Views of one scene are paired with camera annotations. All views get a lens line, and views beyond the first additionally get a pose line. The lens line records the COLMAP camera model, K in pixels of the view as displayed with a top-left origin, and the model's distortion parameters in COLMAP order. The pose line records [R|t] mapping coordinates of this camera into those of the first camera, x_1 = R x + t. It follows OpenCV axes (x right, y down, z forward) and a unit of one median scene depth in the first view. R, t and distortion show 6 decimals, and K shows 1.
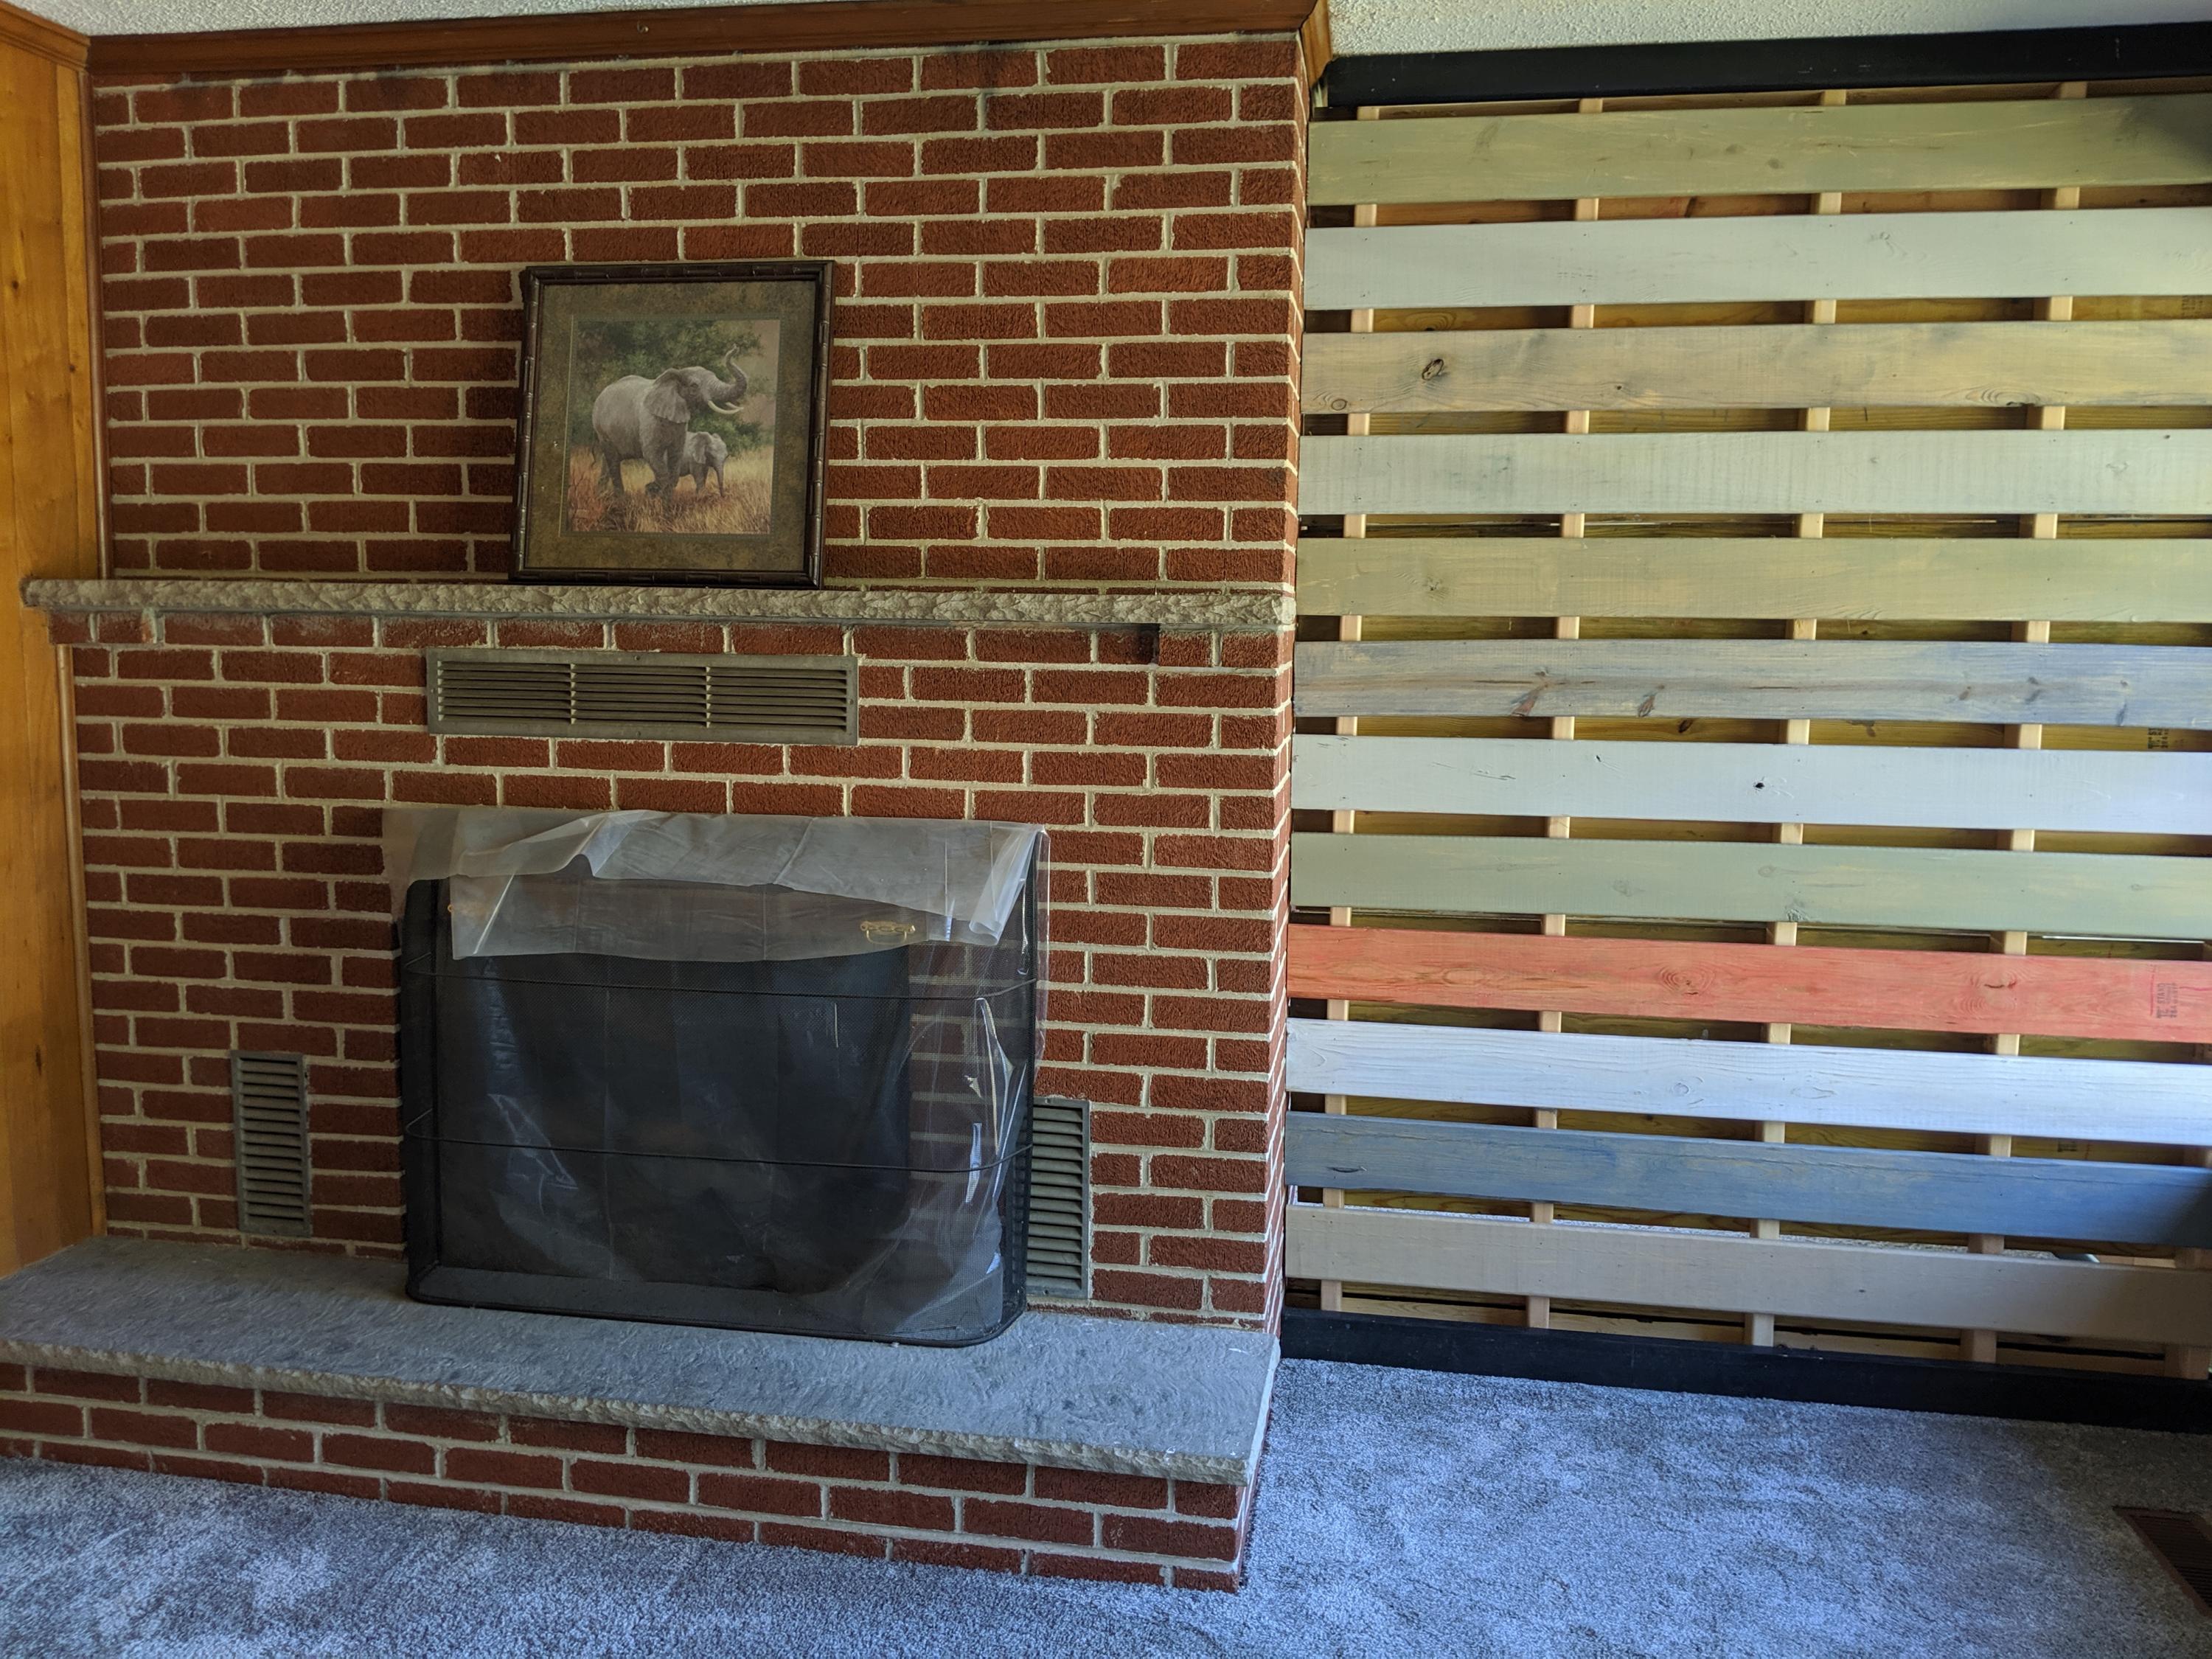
lens RADIAL K [[1779.5, 0, 1118.7], [0, 1779.5, 808.1], [0, 0, 1]] dist [0.072644, -0.093354]
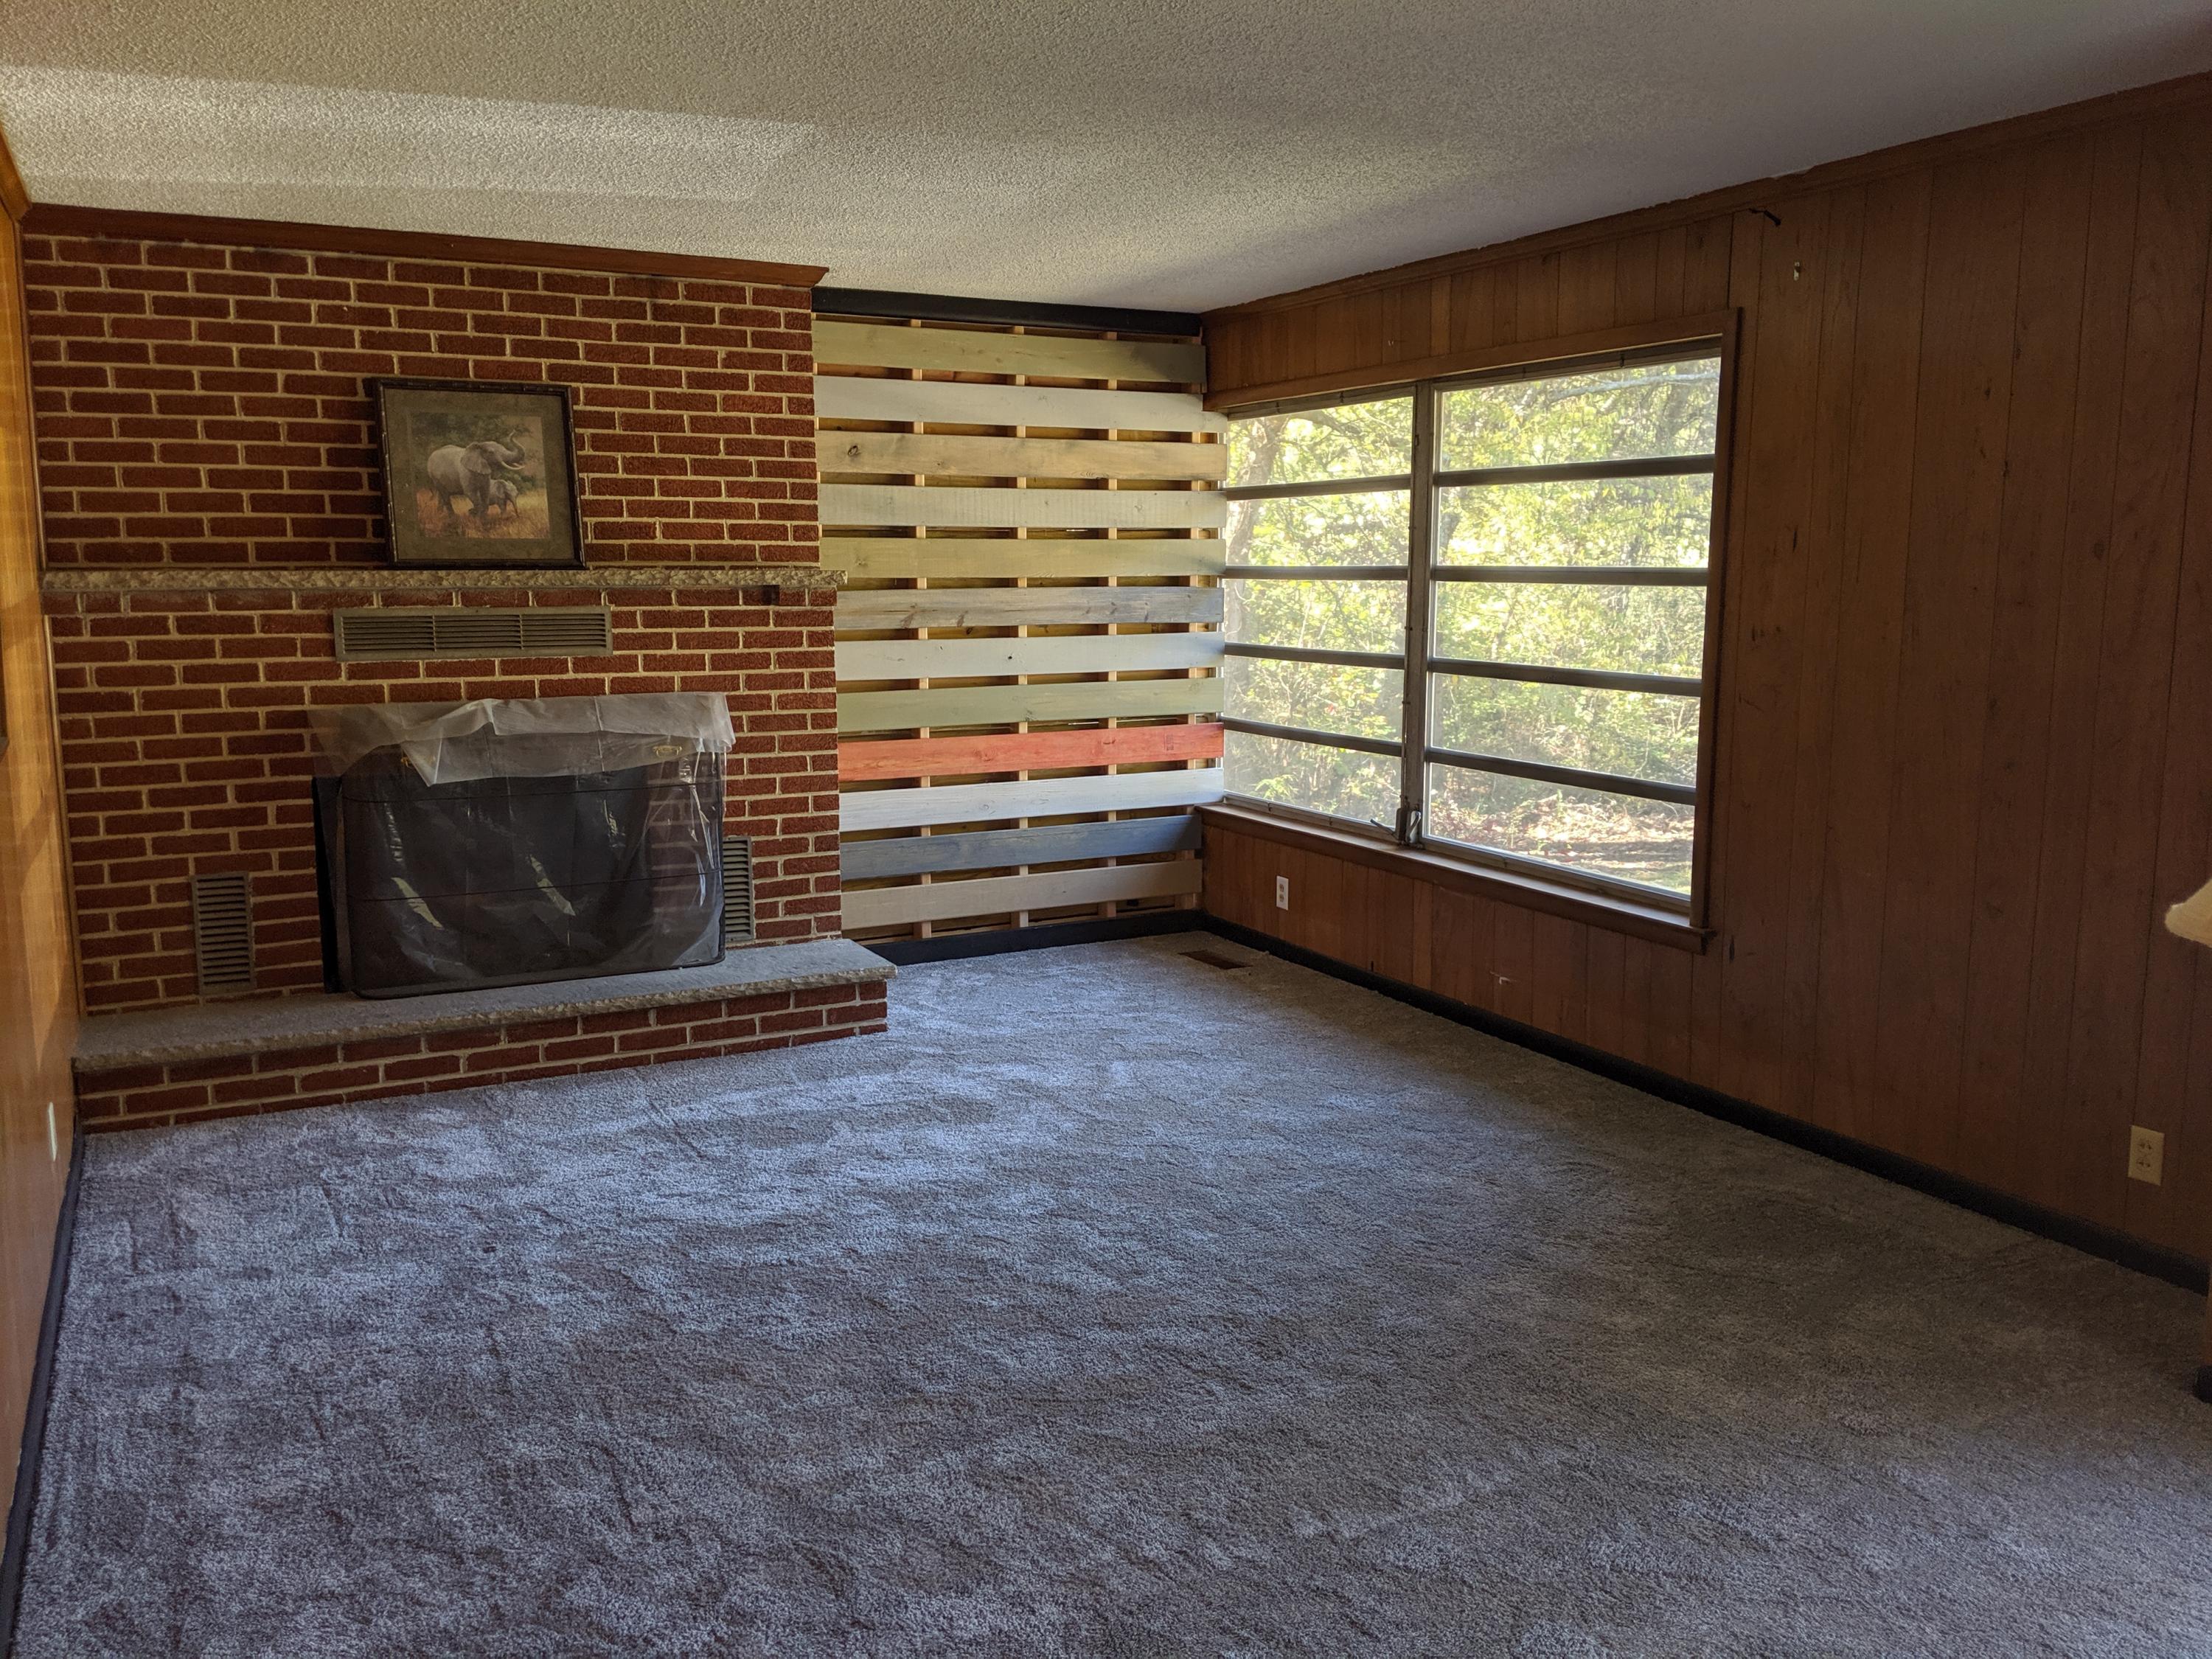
lens RADIAL K [[1779.5, 0, 1098.3], [0, 1779.5, 832.3], [0, 0, 1]] dist [0.072644, -0.093354]
pose [[0.792772, -0.105569, 0.600306, -0.845065], [0.080242, 0.994391, 0.068903, 0.056595], [-0.604213, -0.006455, 0.796797, -0.735092]]
